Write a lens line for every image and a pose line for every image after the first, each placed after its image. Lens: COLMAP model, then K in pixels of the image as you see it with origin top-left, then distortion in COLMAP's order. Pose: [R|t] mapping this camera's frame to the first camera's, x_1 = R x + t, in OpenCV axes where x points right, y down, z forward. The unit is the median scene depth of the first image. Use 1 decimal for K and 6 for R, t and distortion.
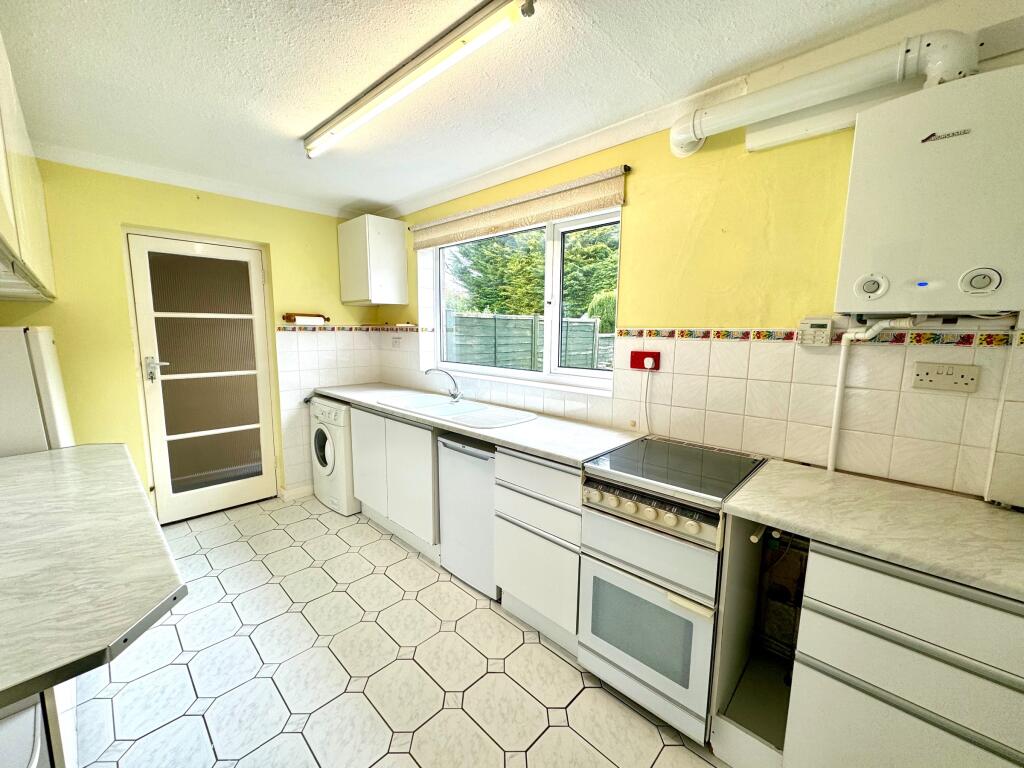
lens RADIAL K [[411.5, 0, 518.7], [0, 411.5, 385.4], [0, 0, 1]] dist [-0.002191, 0.000019]
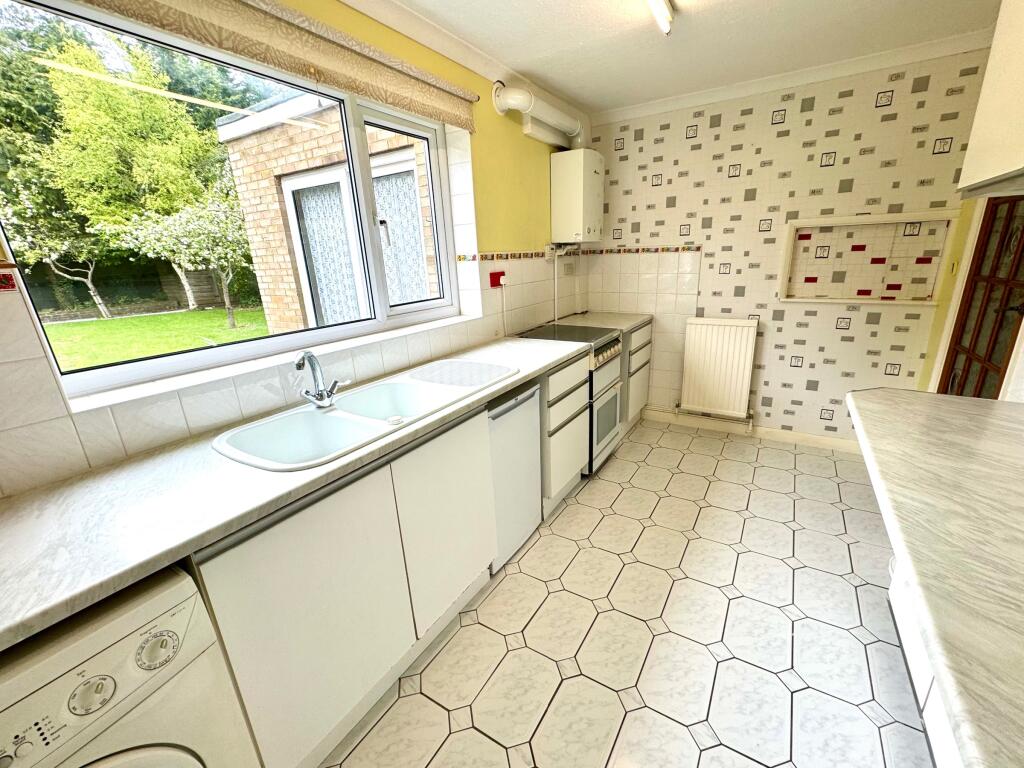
lens RADIAL K [[428.8, 0, 520.8], [0, 428.8, 389.8], [0, 0, 1]] dist [-0.002487, 0.000101]
pose [[-0.206032, -0.299706, 0.931519, -1.215907], [0.168424, 0.926875, 0.335463, -0.208288], [-0.963942, 0.226006, -0.140488, 1.419646]]
